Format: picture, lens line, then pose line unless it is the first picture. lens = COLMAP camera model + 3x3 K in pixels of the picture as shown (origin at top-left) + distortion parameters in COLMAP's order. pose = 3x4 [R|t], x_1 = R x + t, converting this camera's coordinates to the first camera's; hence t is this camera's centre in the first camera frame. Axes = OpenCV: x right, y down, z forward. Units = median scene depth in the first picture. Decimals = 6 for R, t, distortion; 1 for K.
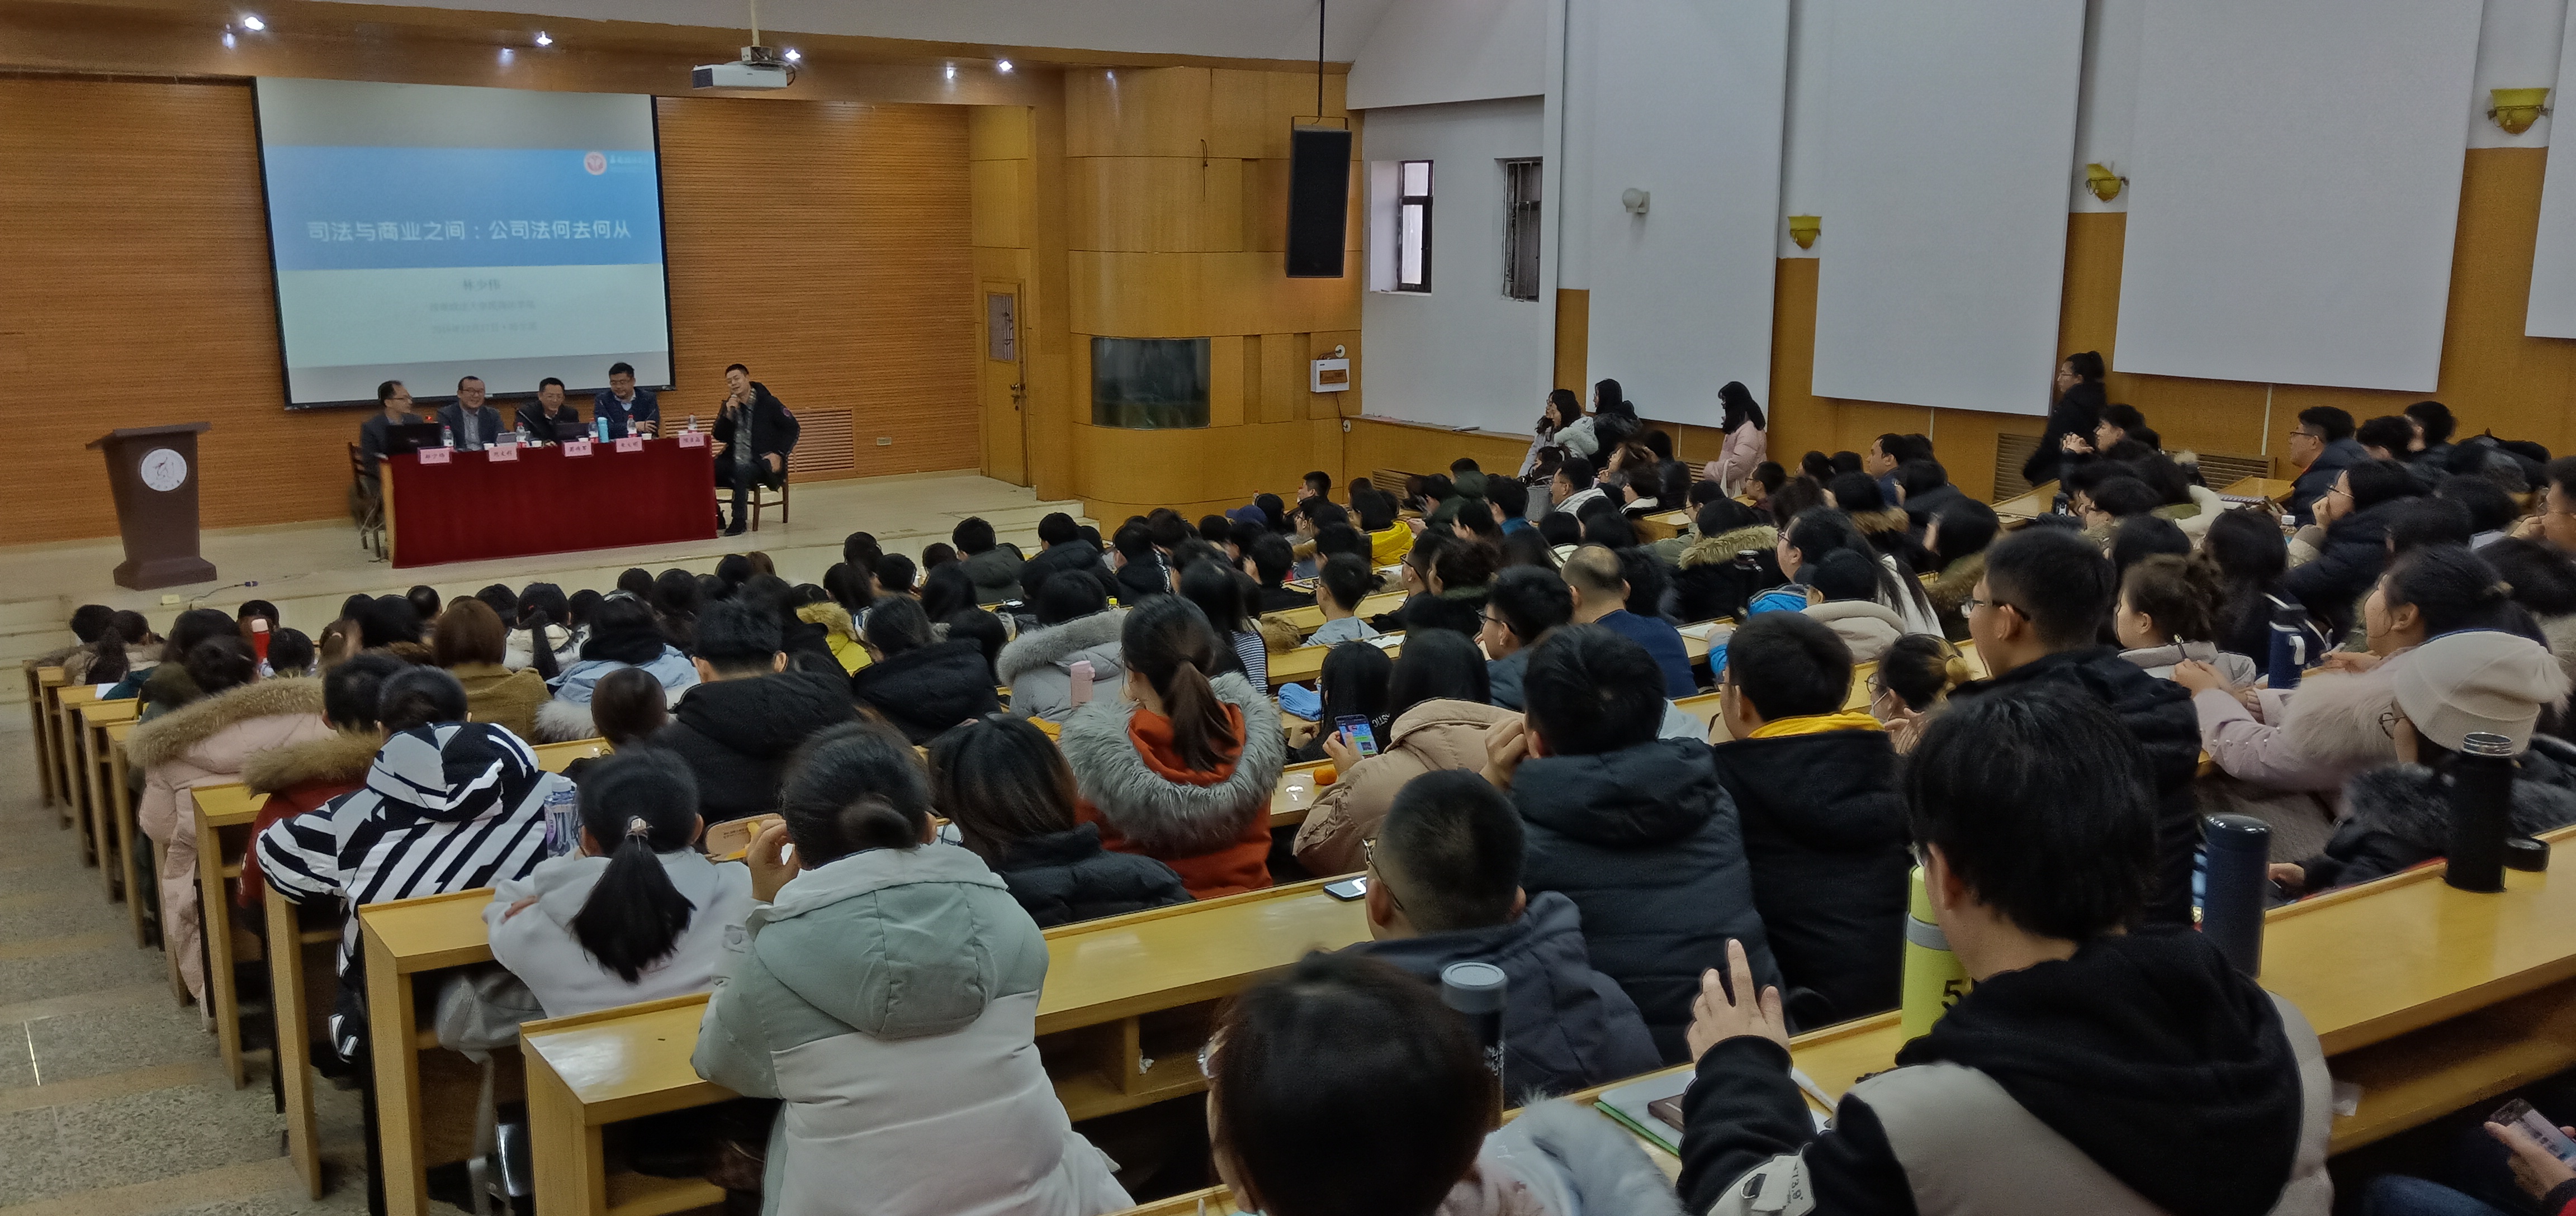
lens RADIAL K [[1963.7, 0, 1277.6], [0, 1963.7, 607.7], [0, 0, 1]] dist [0.037737, 0.002014]
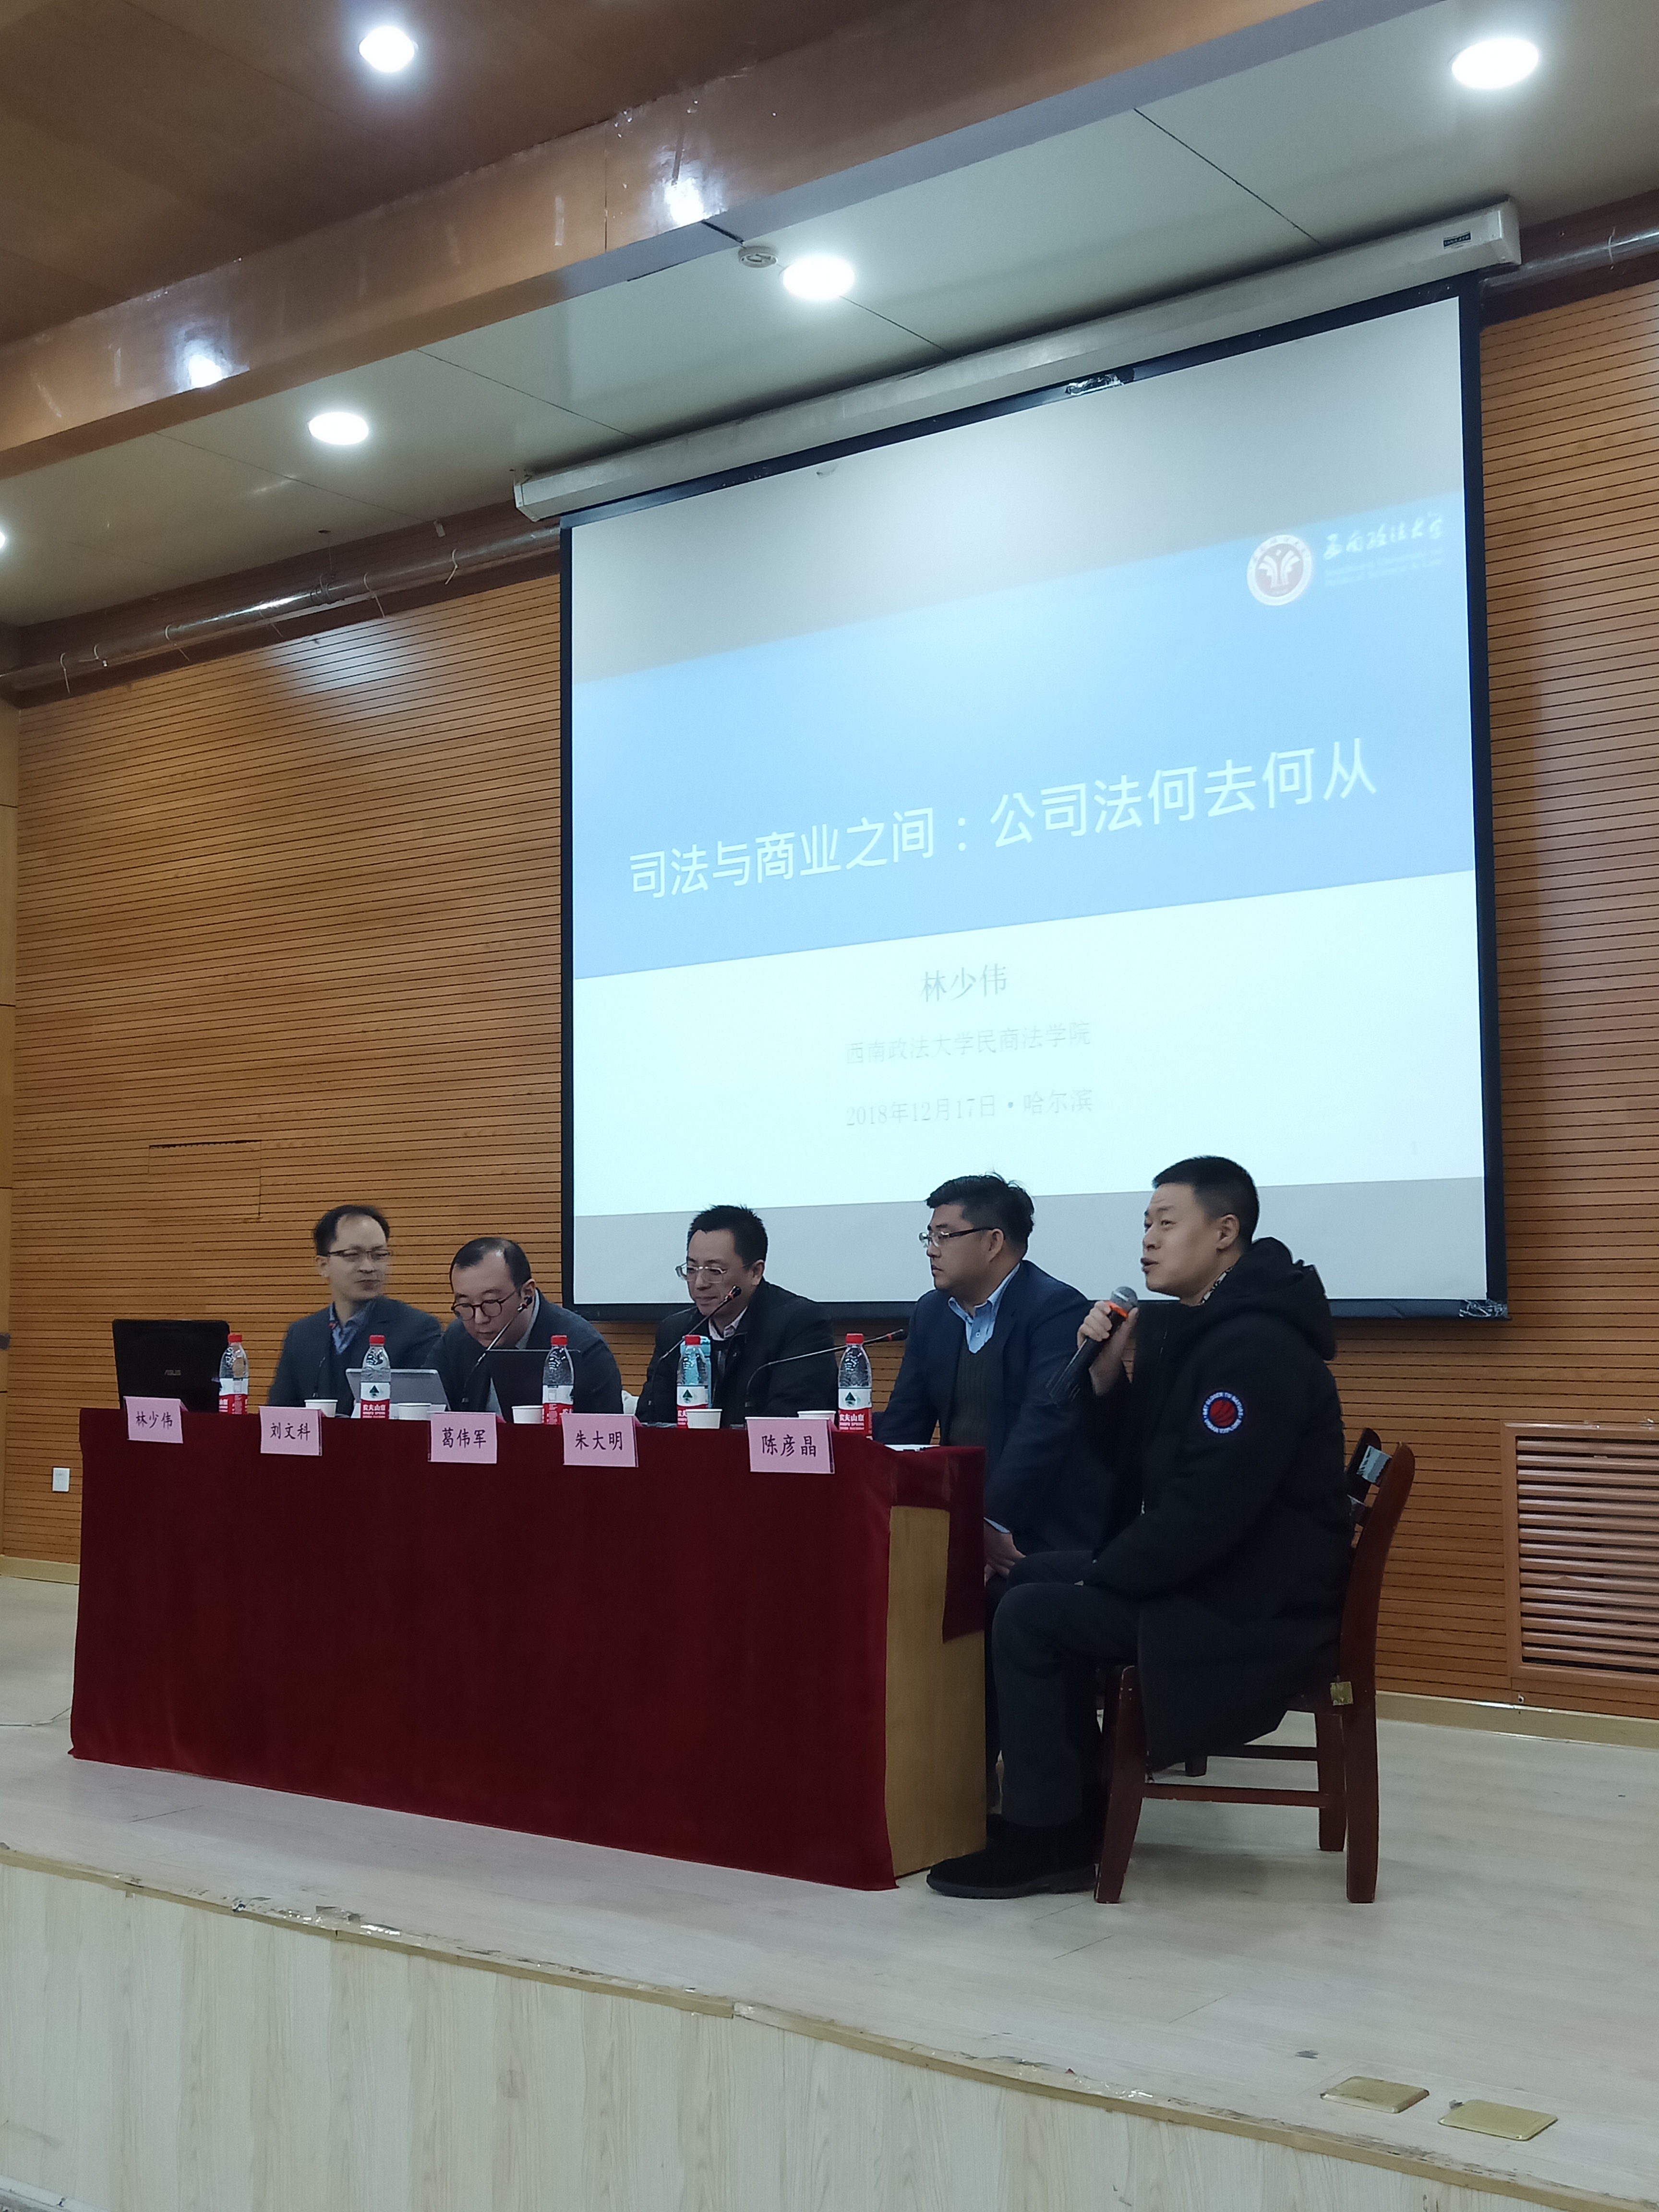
lens RADIAL K [[2502.0, 0, 806.3], [0, 2502.0, 1091.3], [0, 0, 1]] dist [0.042129, 0.000000]
pose [[0.292422, -0.077698, -0.953128, -0.000766], [-0.182169, 0.973916, -0.135283, -0.085109], [0.938778, 0.213190, 0.270640, 0.897132]]
